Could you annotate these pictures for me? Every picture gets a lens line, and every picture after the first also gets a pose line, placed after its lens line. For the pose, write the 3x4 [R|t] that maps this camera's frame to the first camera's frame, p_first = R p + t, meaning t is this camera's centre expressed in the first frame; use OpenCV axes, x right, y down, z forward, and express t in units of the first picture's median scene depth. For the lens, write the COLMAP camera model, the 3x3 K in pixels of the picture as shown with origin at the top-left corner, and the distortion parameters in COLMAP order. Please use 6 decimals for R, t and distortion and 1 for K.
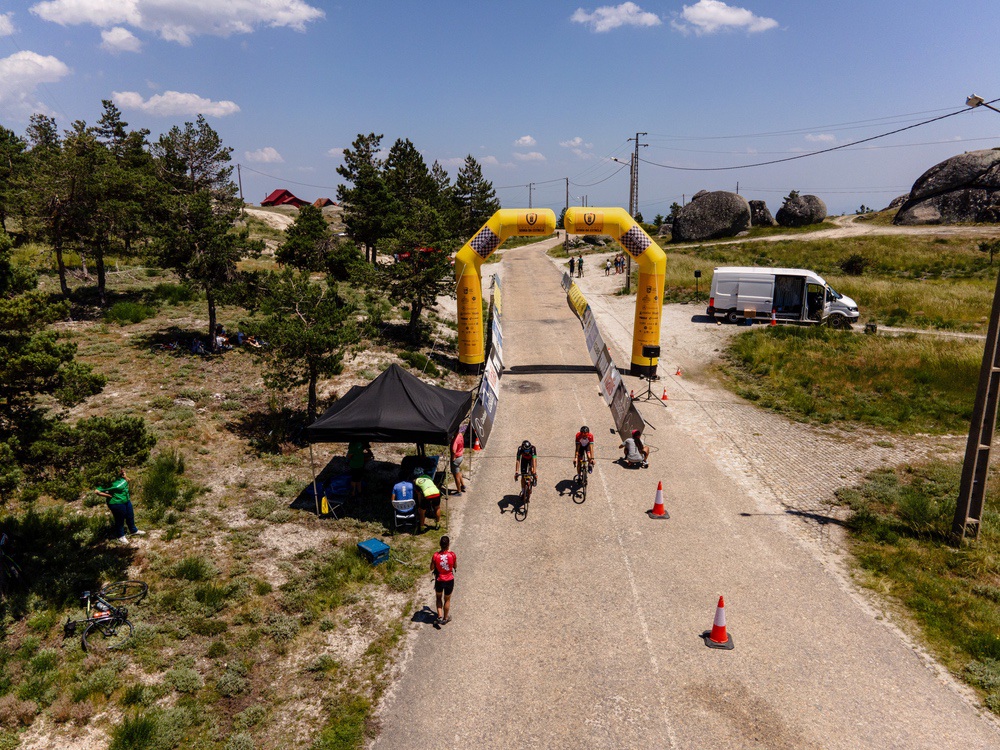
lens RADIAL K [[748.3, 0, 501.8], [0, 748.3, 392.1], [0, 0, 1]] dist [0.032121, 0.005855]
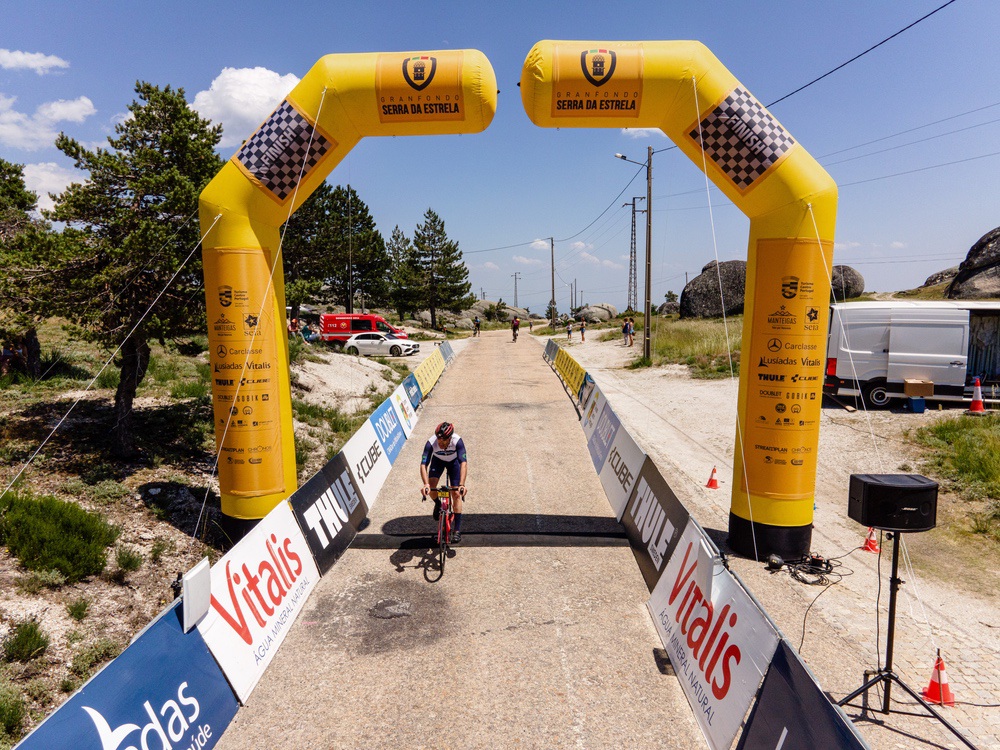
lens RADIAL K [[747.3, 0, 499.5], [0, 747.3, 368.9], [0, 0, 1]] dist [0.043050, 0.002179]
pose [[0.999958, -0.002556, 0.008763, 0.065870], [0.003931, 0.987000, -0.160671, -0.048920], [-0.008238, 0.160699, 0.986969, 0.649585]]
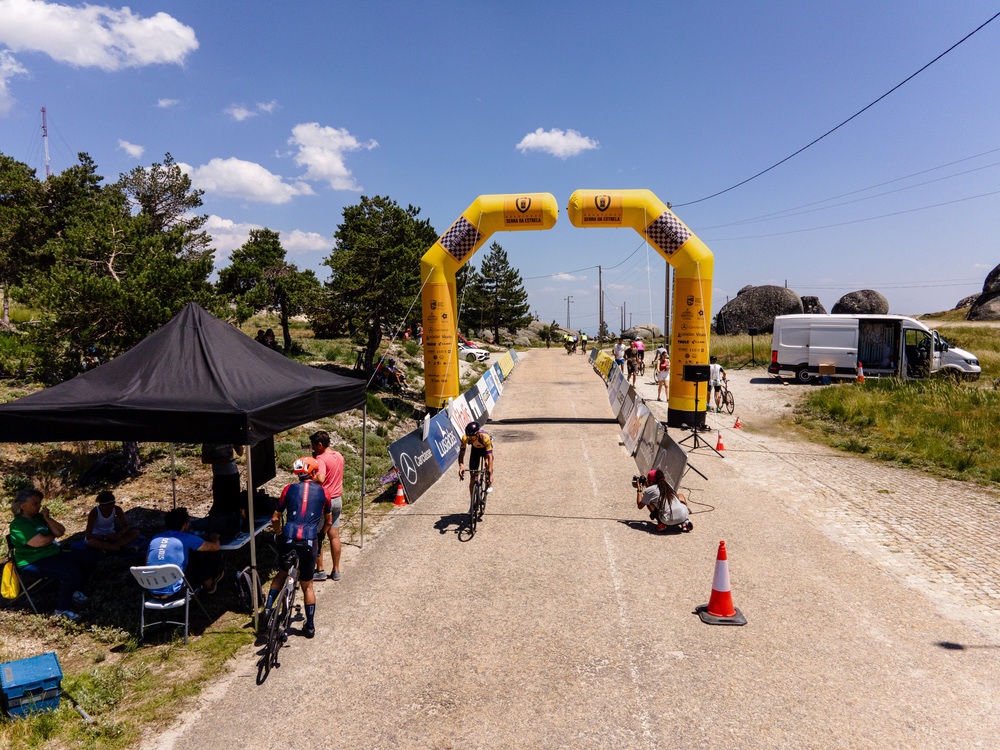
lens RADIAL K [[750.7, 0, 500.0], [0, 750.7, 375.0], [0, 0, 1]] dist [0.040953, 0.004334]
pose [[0.998175, 0.005559, -0.060123, 0.057442], [-0.016557, 0.982782, -0.184023, 0.060542], [0.058065, 0.184683, 0.981081, 0.291439]]
